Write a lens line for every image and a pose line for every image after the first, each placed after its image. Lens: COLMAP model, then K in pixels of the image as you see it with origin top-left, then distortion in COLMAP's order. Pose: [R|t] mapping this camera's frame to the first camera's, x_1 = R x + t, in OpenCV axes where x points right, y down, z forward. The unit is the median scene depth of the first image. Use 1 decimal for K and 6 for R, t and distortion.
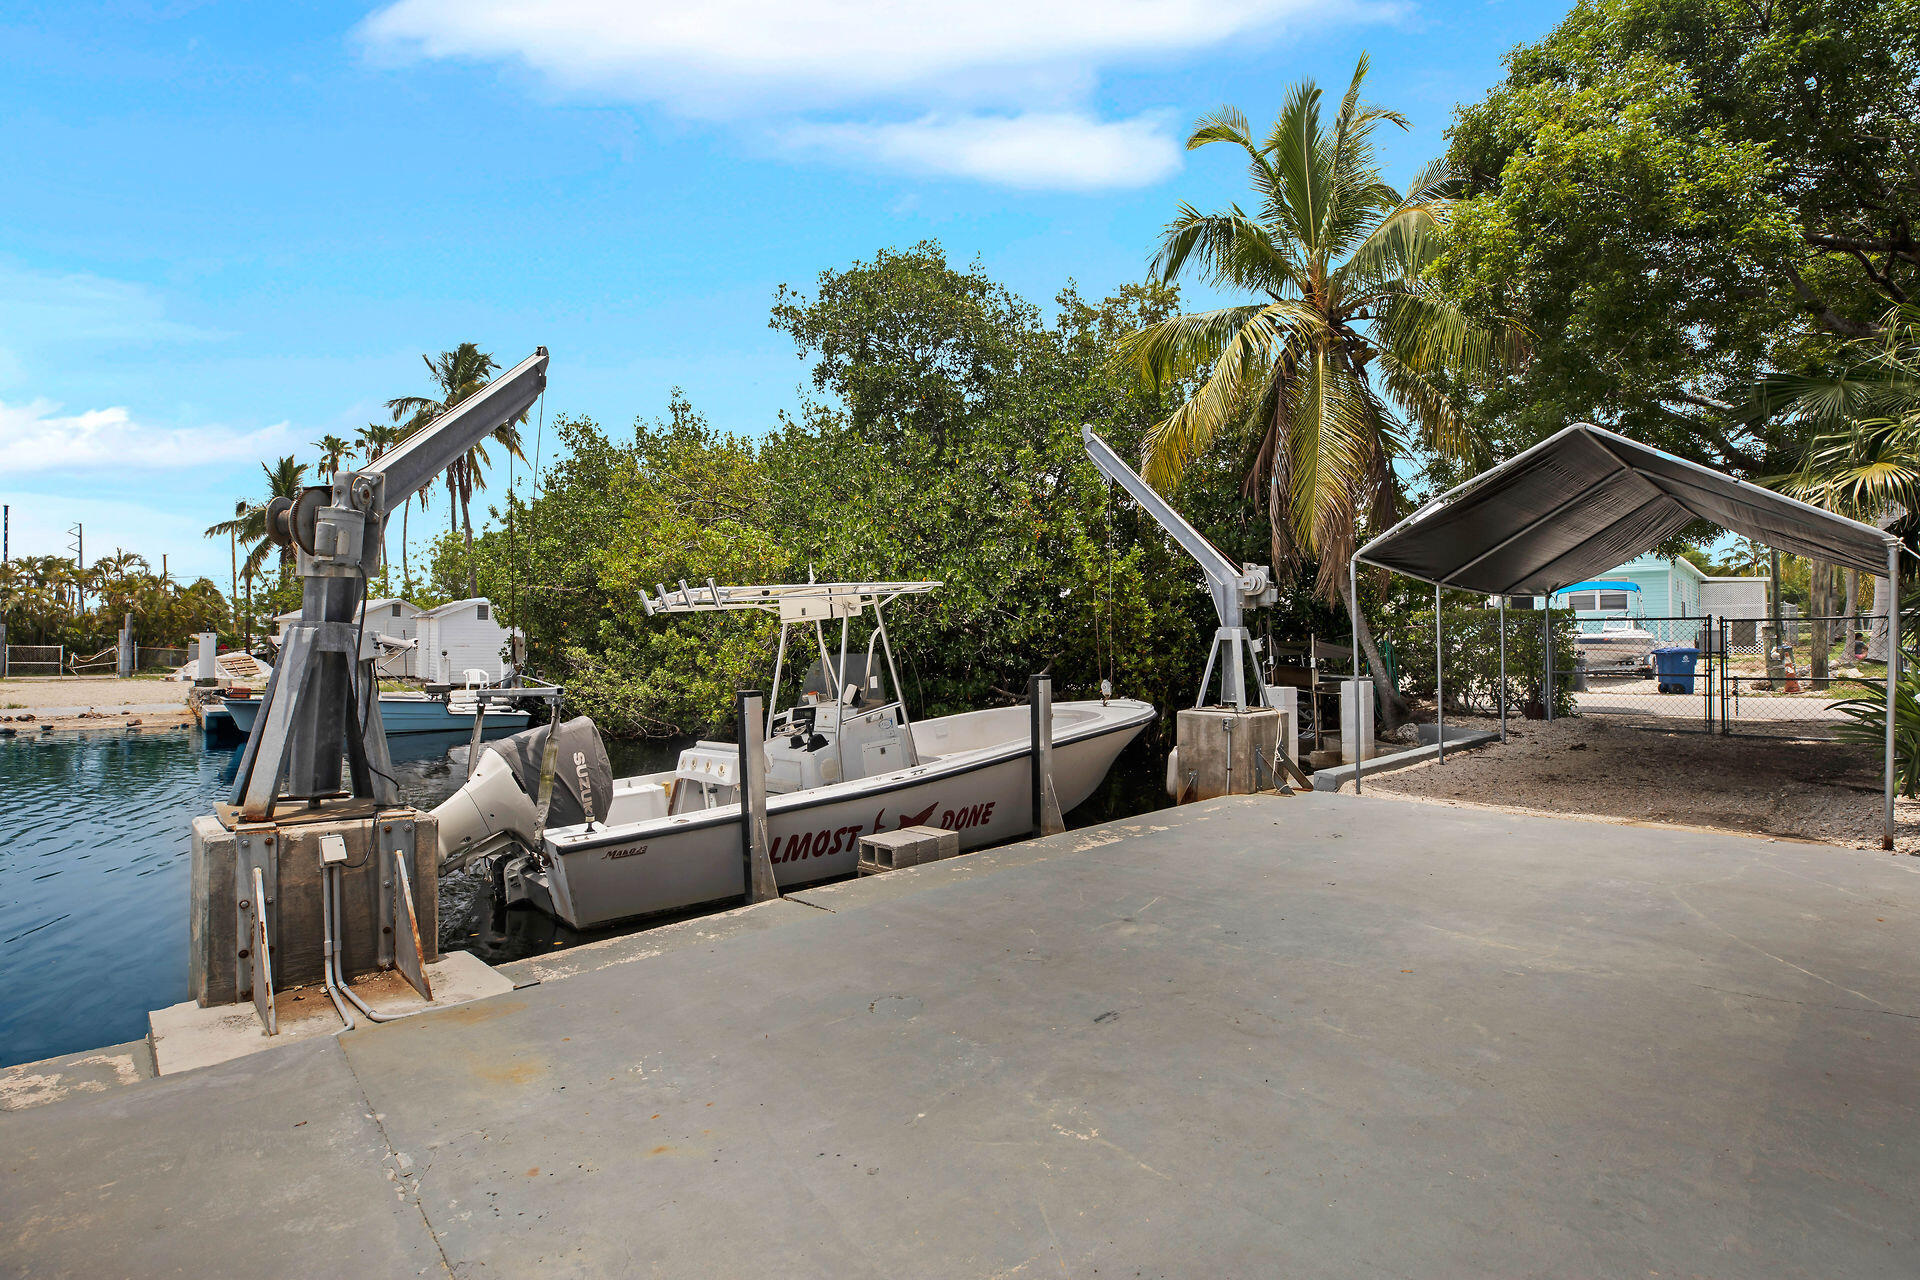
lens RADIAL K [[882.4, 0, 963.2], [0, 882.4, 640.6], [0, 0, 1]] dist [-0.023407, -0.000114]
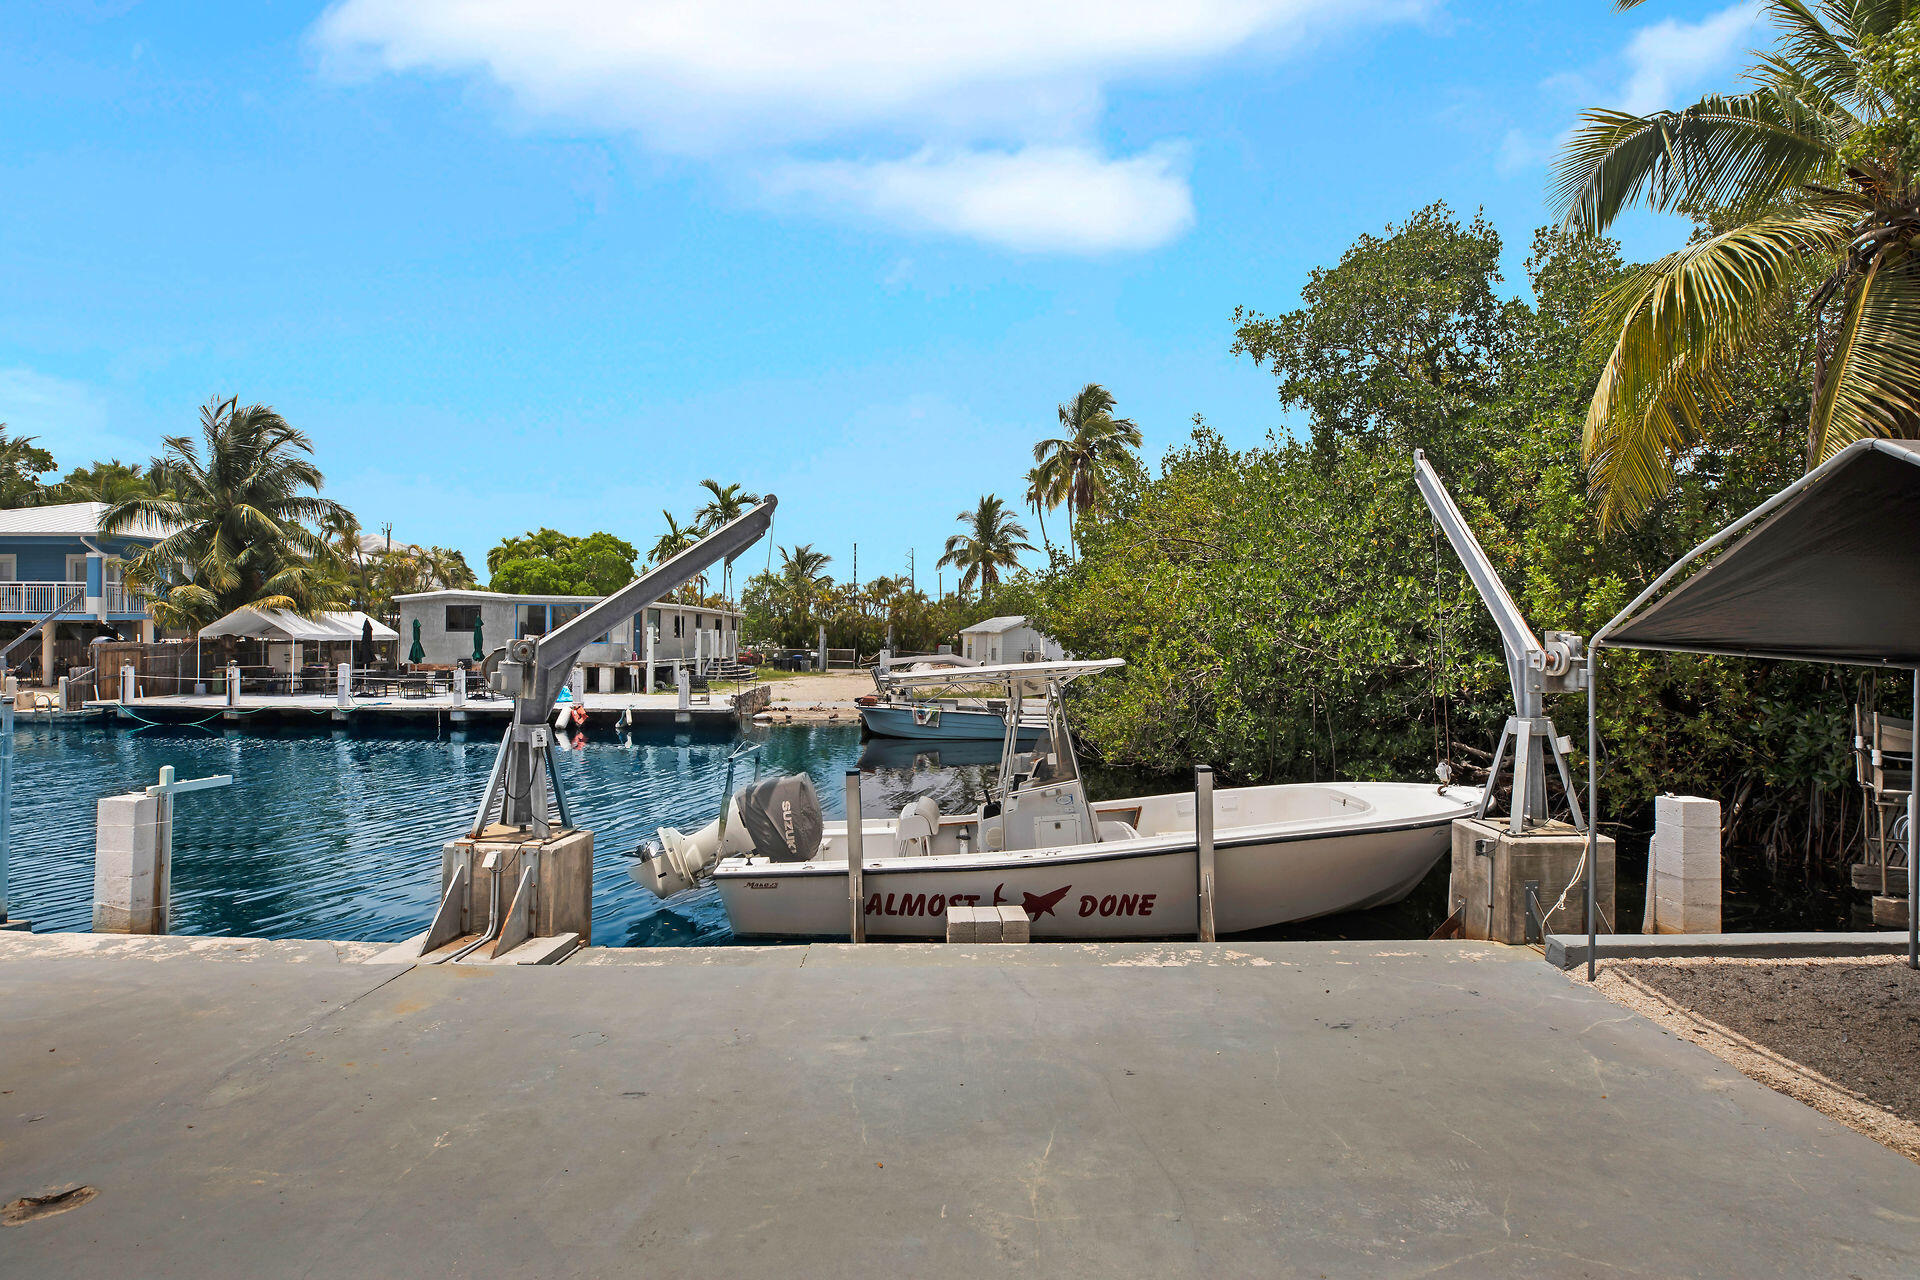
lens RADIAL K [[919.4, 0, 961.9], [0, 919.4, 634.7], [0, 0, 1]] dist [-0.020539, 0.000712]
pose [[0.742229, -0.000924, -0.670145, 0.551203], [-0.001895, 0.999992, -0.003478, -0.095310], [0.670143, 0.003852, 0.742222, 0.122589]]
